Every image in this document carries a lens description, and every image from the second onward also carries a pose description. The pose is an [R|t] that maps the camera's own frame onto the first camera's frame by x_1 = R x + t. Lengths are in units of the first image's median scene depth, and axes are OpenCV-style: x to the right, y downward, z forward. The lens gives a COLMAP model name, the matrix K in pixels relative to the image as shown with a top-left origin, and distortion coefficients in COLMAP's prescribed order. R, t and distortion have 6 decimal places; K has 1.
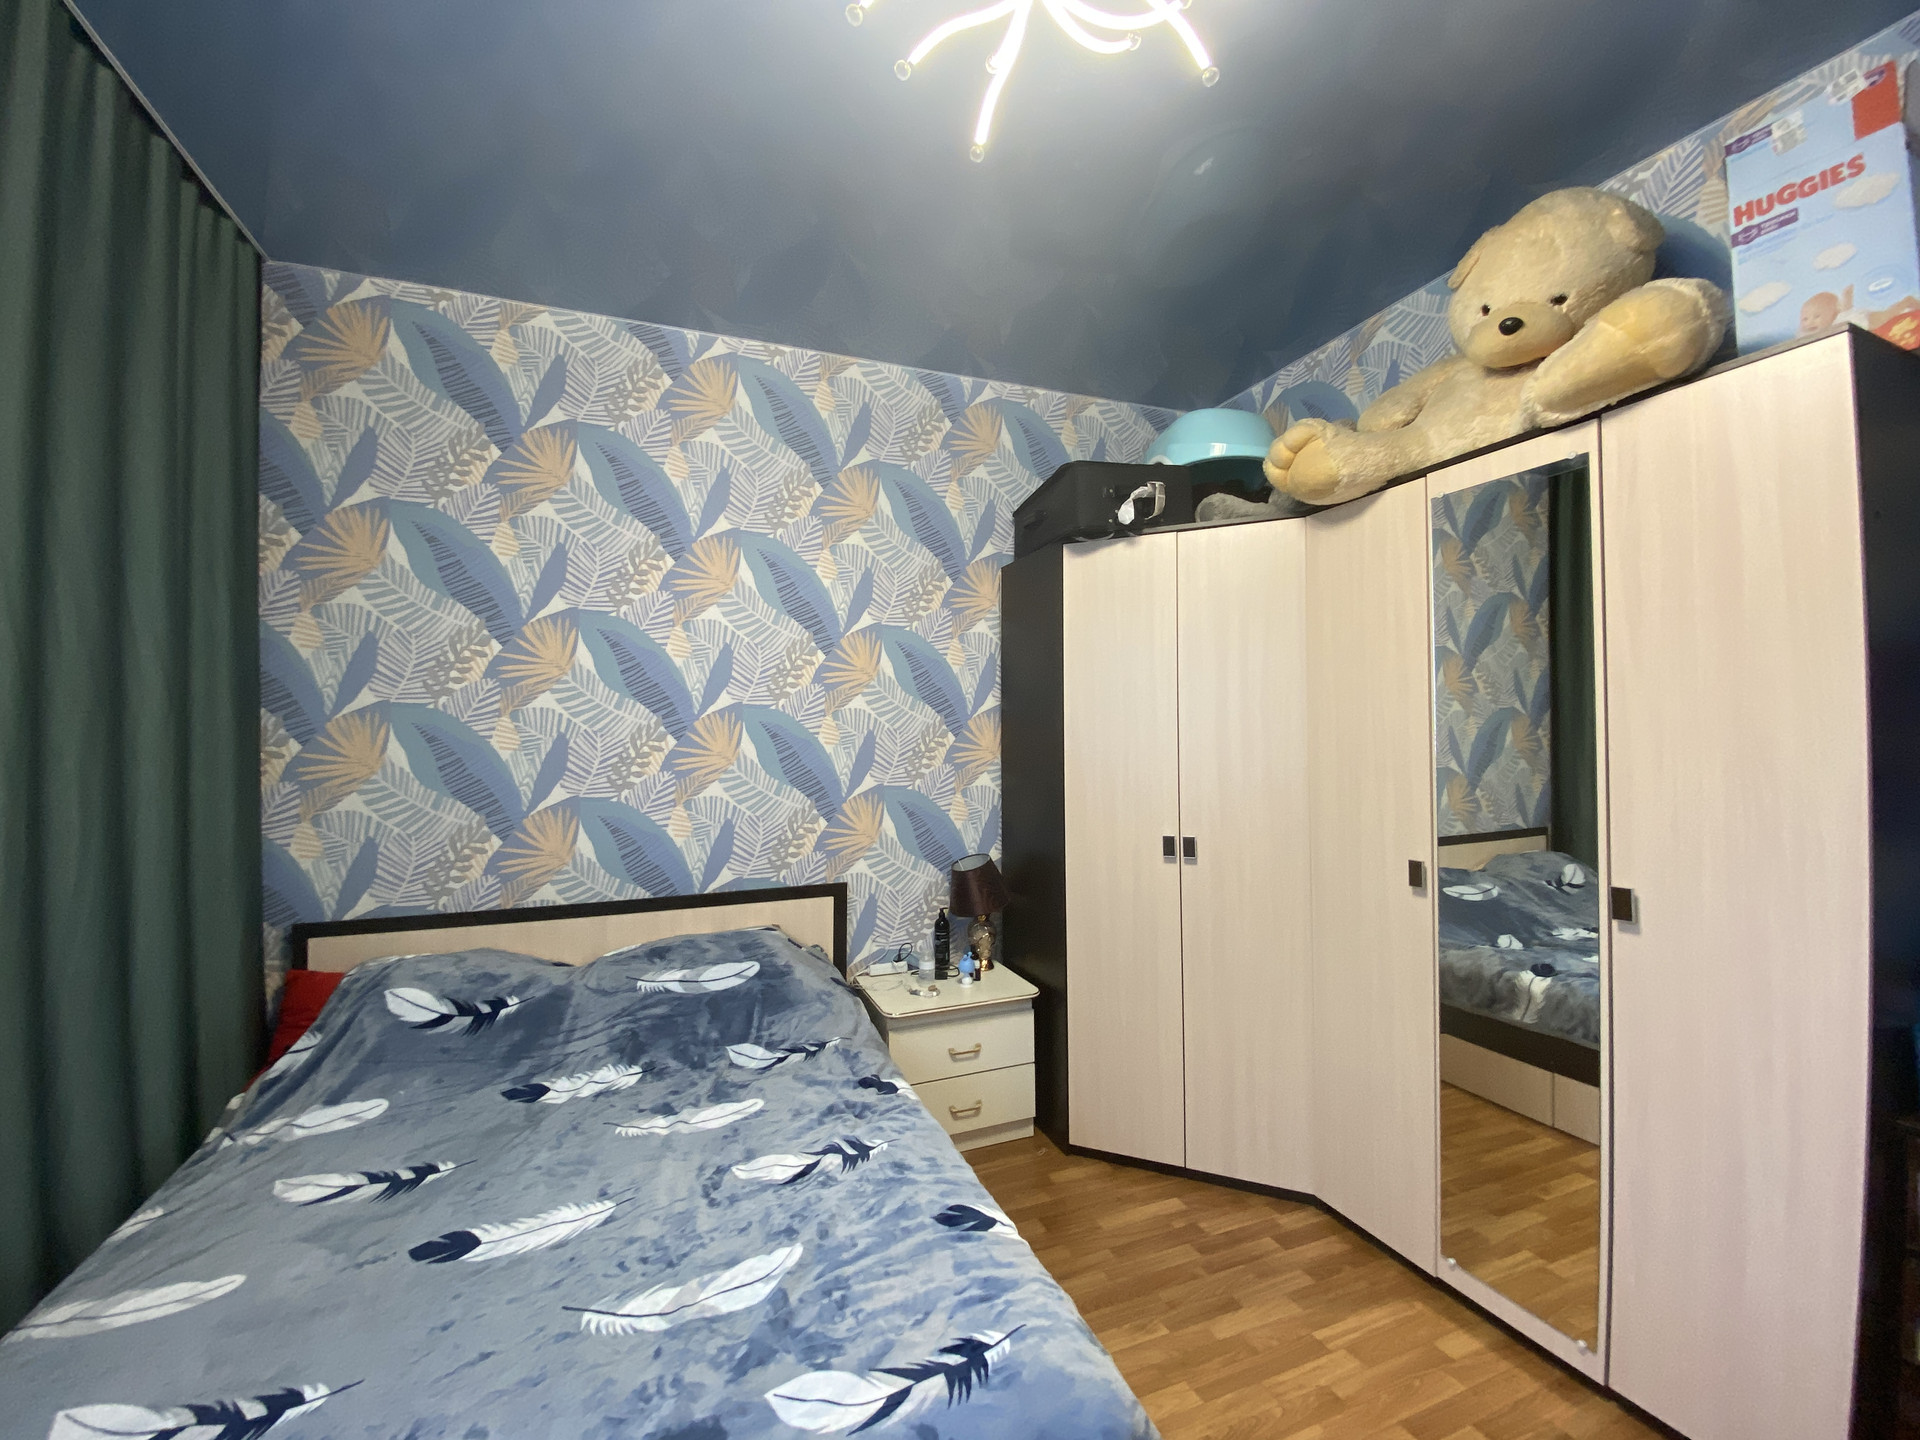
lens RADIAL K [[780.8, 0, 960.0], [0, 780.8, 720.0], [0, 0, 1]] dist [0.032960, -0.026563]
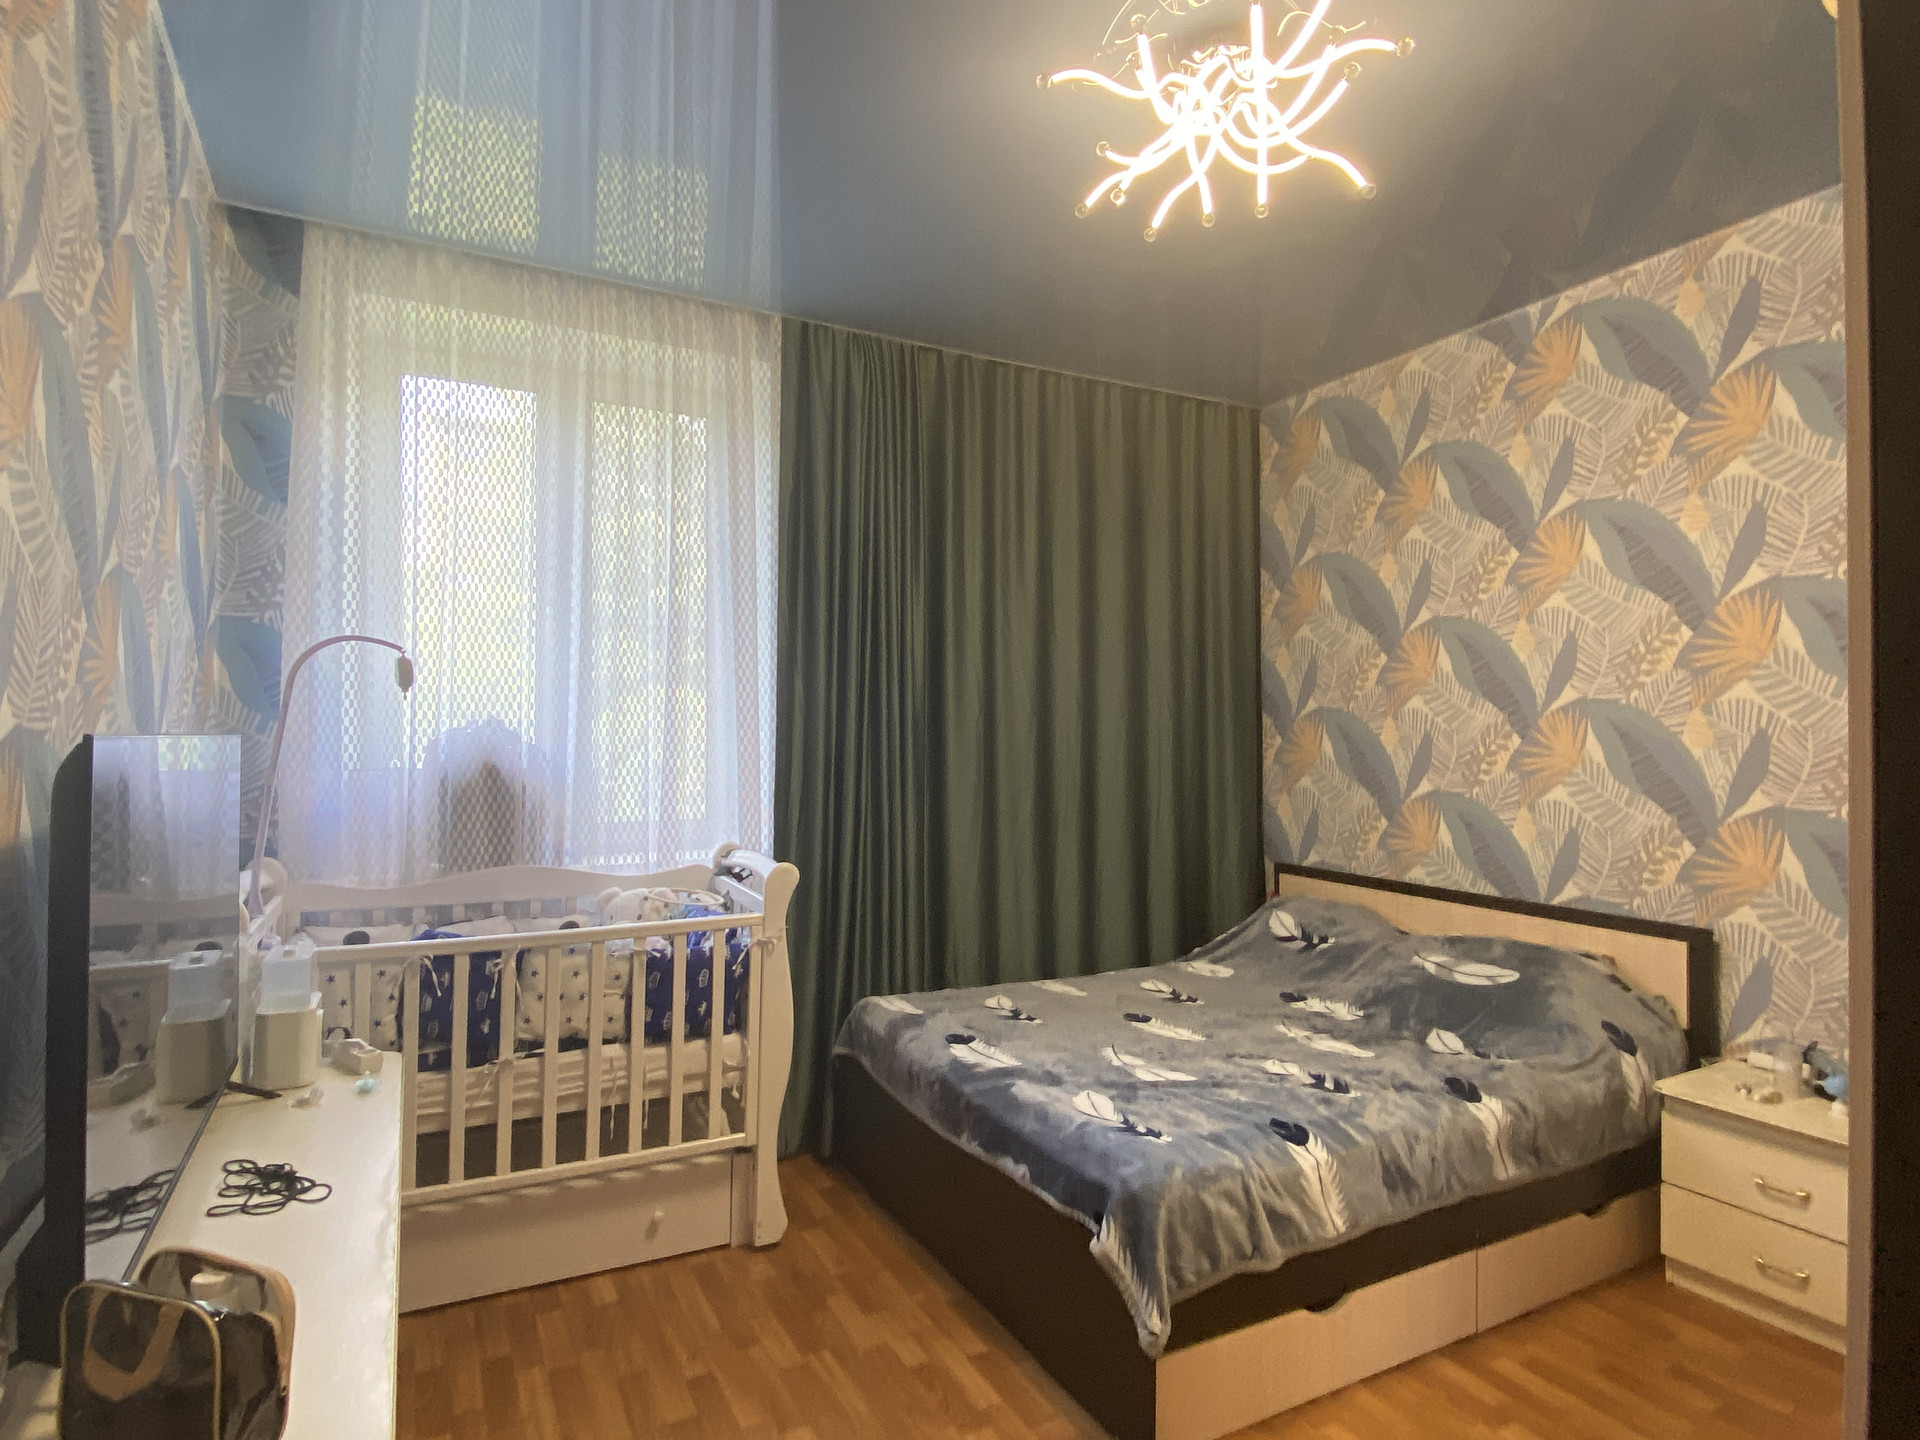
lens RADIAL K [[1062.3, 0, 960.0], [0, 1062.3, 720.0], [0, 0, 1]] dist [0.003228, 0.000299]
pose [[0.101626, -0.010147, -0.994771, 0.906851], [0.007701, 0.999926, -0.009413, 0.010411], [0.994793, -0.006704, 0.101697, 0.195526]]
